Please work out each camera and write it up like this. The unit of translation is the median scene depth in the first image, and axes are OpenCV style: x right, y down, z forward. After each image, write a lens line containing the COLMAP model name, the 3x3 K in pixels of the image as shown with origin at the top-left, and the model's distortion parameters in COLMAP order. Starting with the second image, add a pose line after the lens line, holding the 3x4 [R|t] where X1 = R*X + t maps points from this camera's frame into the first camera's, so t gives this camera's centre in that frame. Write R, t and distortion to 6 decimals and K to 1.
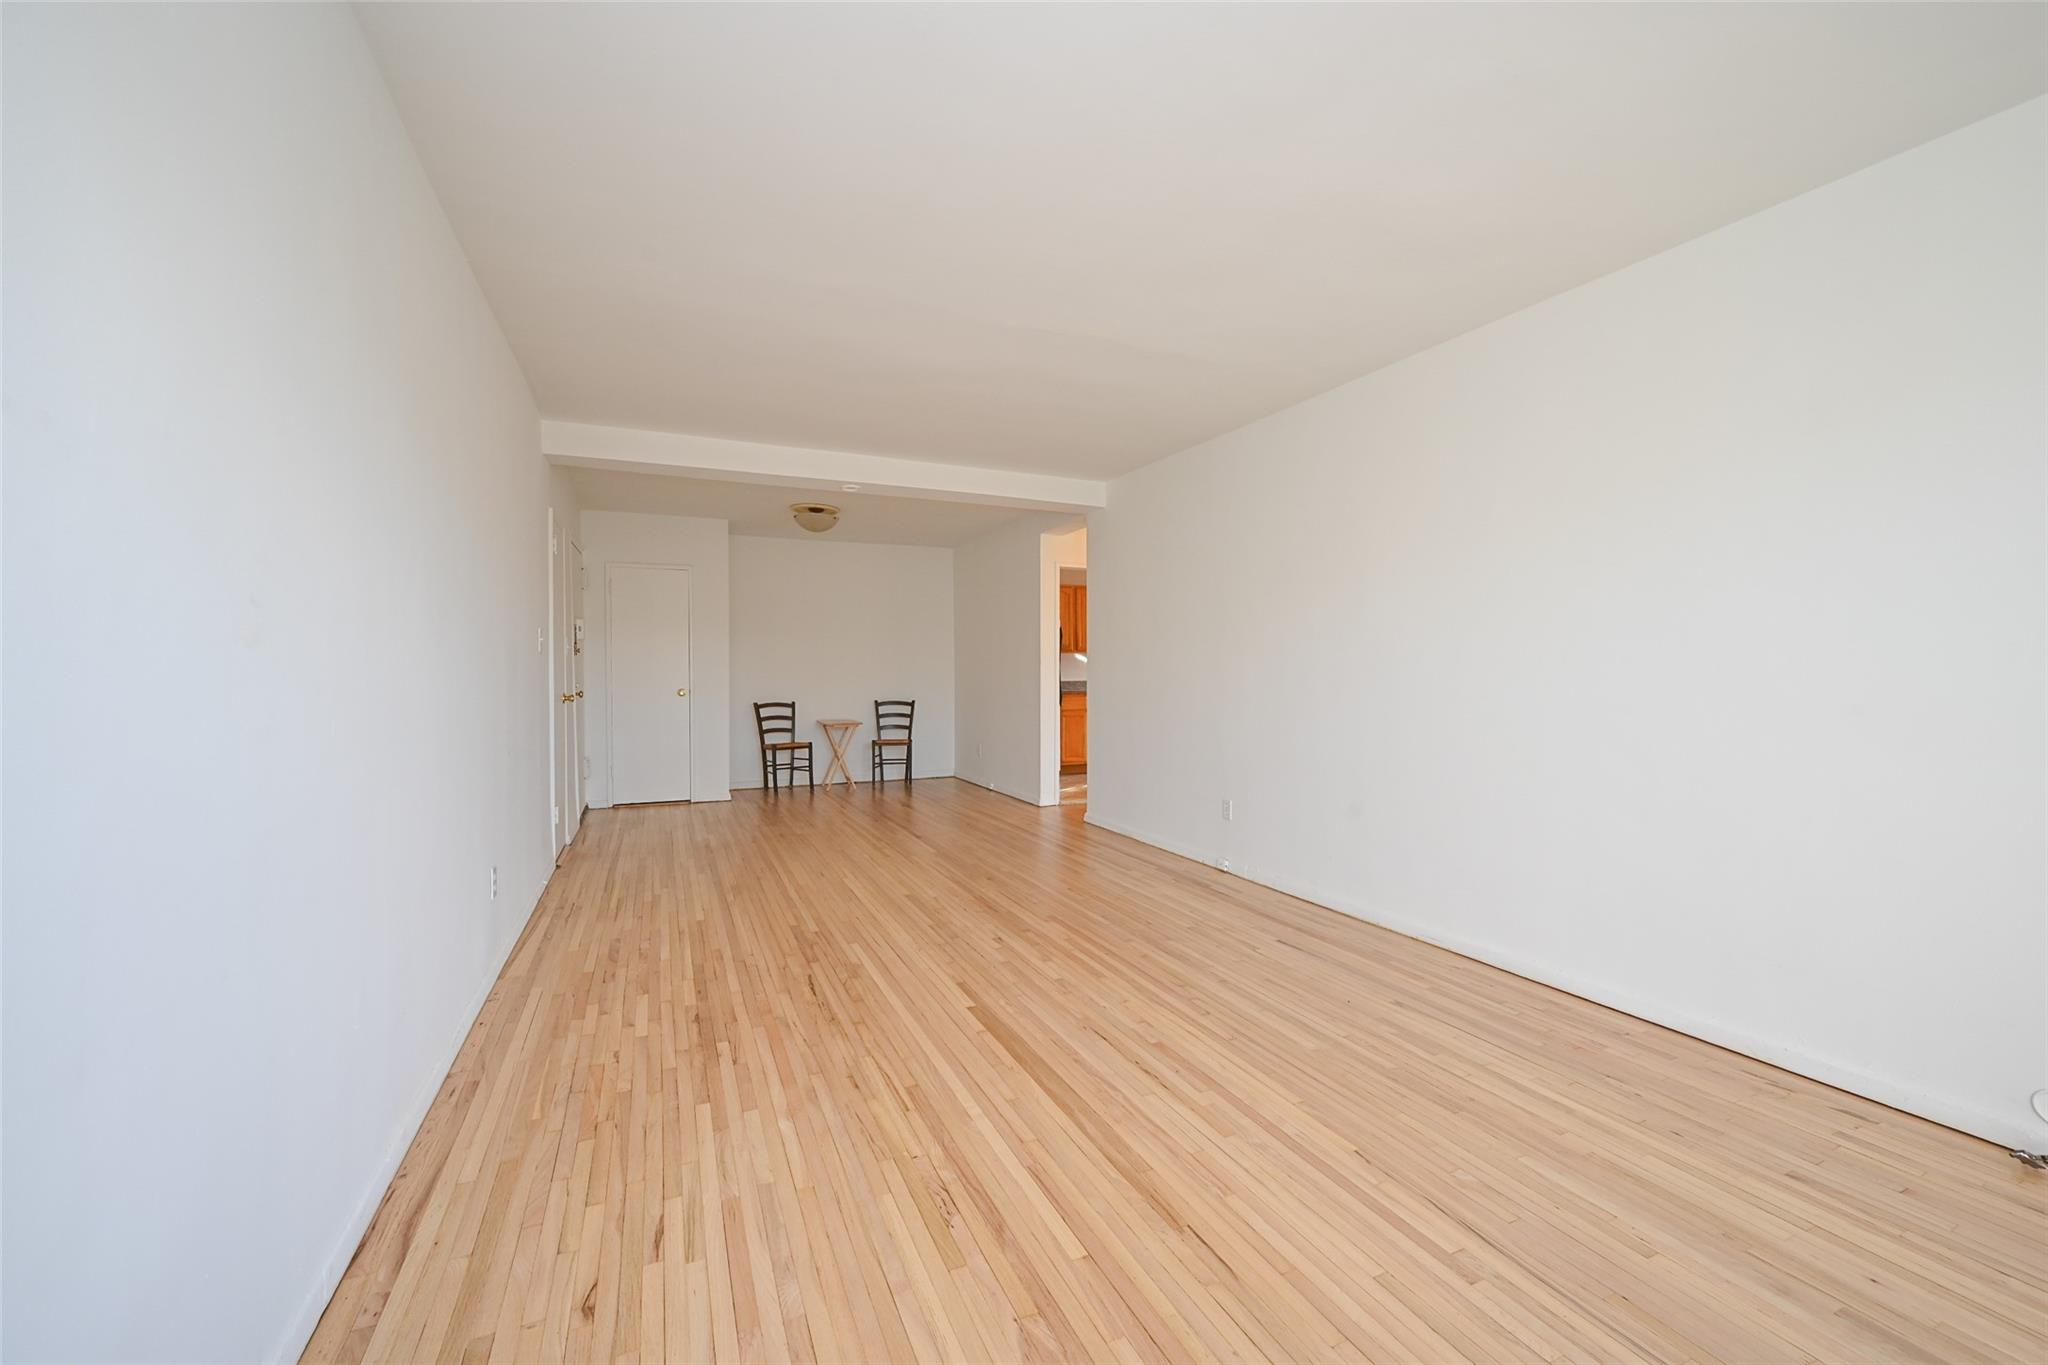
lens RADIAL K [[806.7, 0, 1026.9], [0, 806.7, 683.8], [0, 0, 1]] dist [-0.001521, 0.000573]
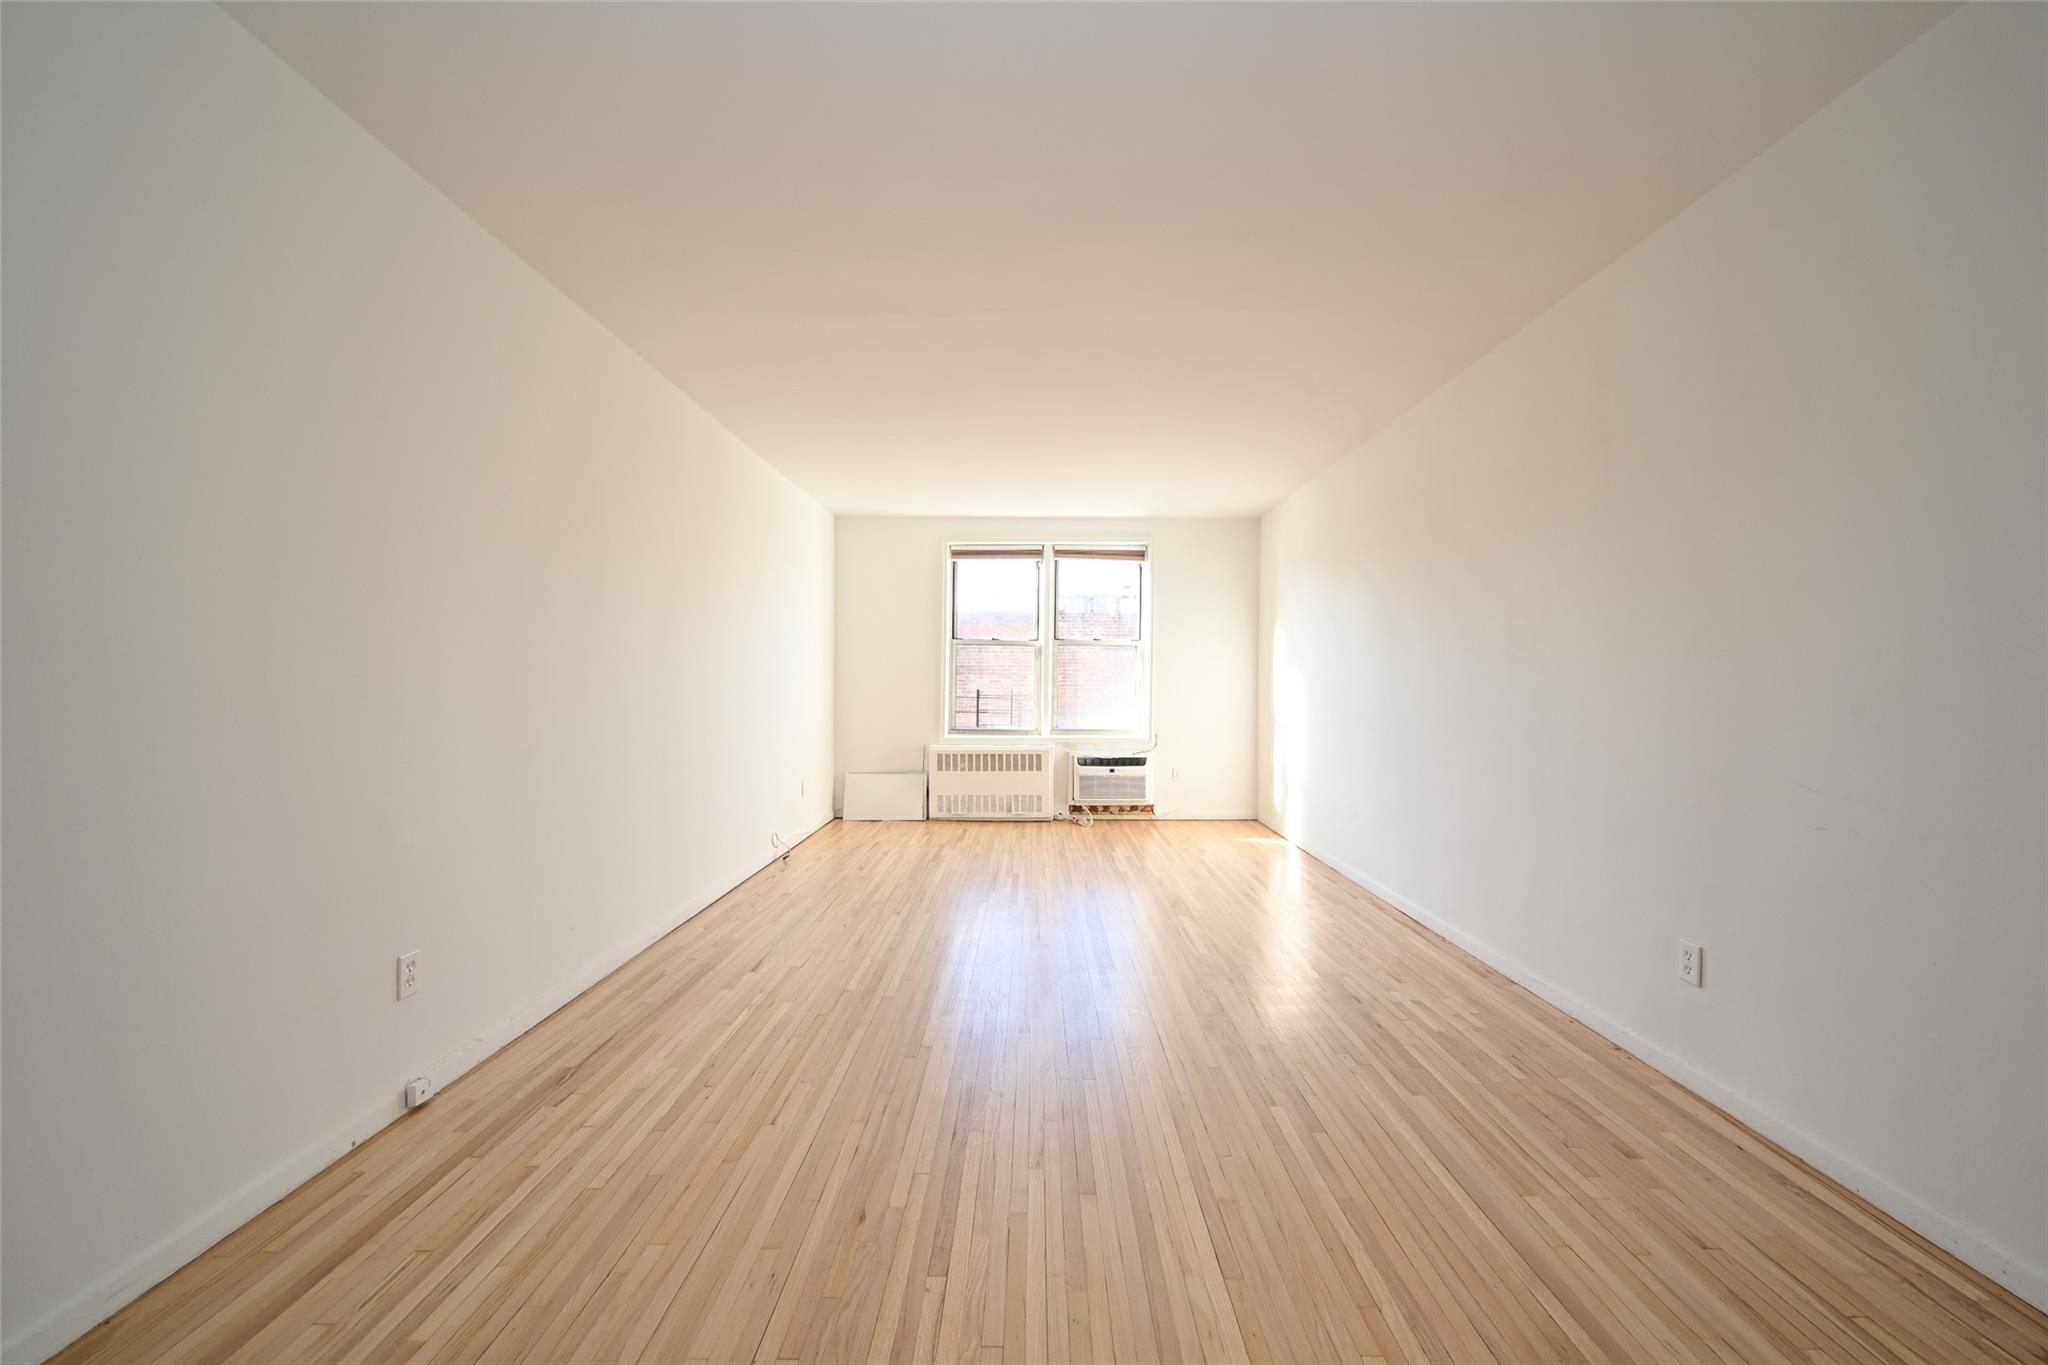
lens RADIAL K [[806.7, 0, 1026.9], [0, 806.7, 683.8], [0, 0, 1]] dist [-0.001521, 0.000573]
pose [[-0.904644, -0.005107, 0.426138, -0.366717], [0.002121, 0.999862, 0.016486, -0.026035], [-0.426164, 0.015818, -0.904508, 1.702631]]
